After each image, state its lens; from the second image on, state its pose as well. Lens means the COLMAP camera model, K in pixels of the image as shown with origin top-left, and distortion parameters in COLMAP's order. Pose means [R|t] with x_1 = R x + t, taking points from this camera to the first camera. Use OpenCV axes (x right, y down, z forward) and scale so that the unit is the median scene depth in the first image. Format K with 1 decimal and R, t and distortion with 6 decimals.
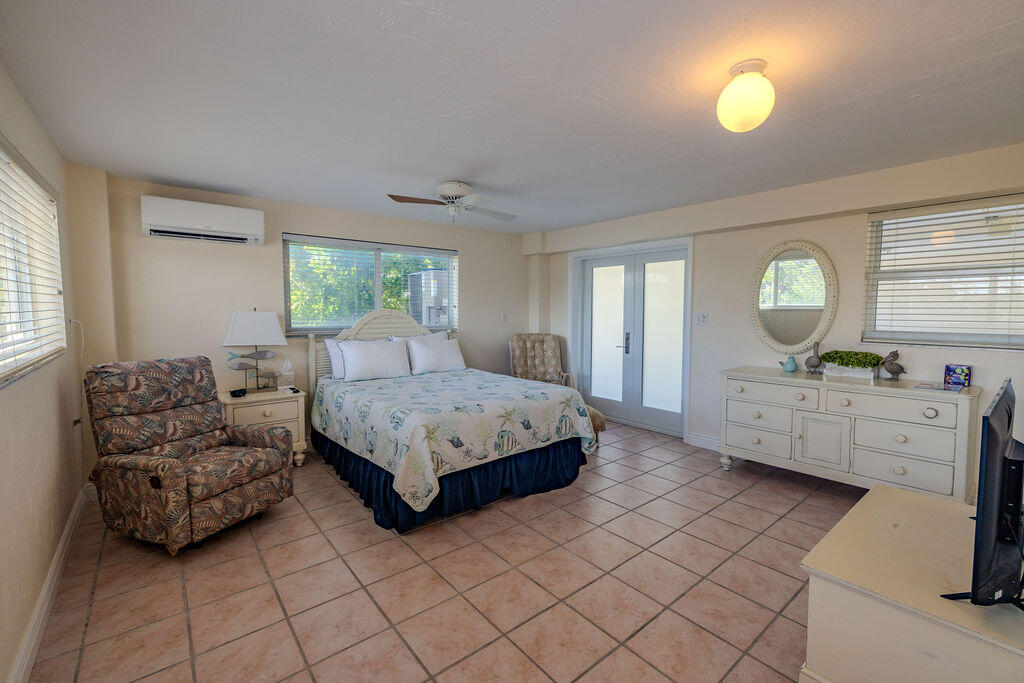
lens RADIAL K [[433.2, 0, 502.6], [0, 433.2, 334.0], [0, 0, 1]] dist [-0.000845, 0.001651]
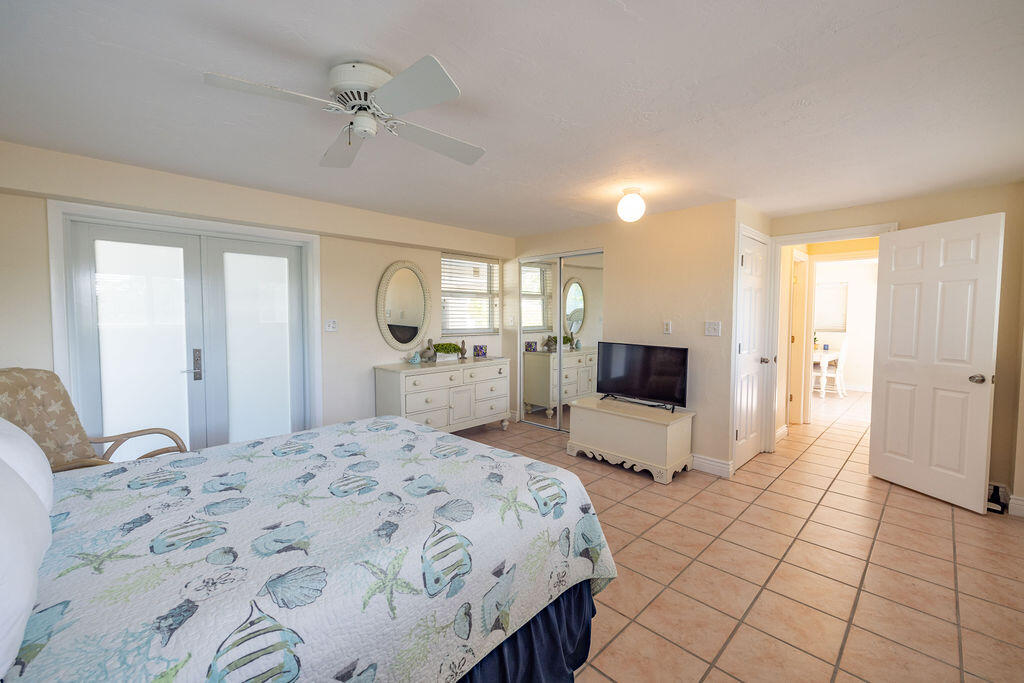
lens RADIAL K [[433.2, 0, 503.1], [0, 433.2, 337.9], [0, 0, 1]] dist [-0.000845, 0.001651]
pose [[-0.111794, -0.055859, 0.992160, -0.653269], [0.051440, 0.996755, 0.061914, -0.057598], [-0.992399, 0.057959, -0.108558, 0.900761]]
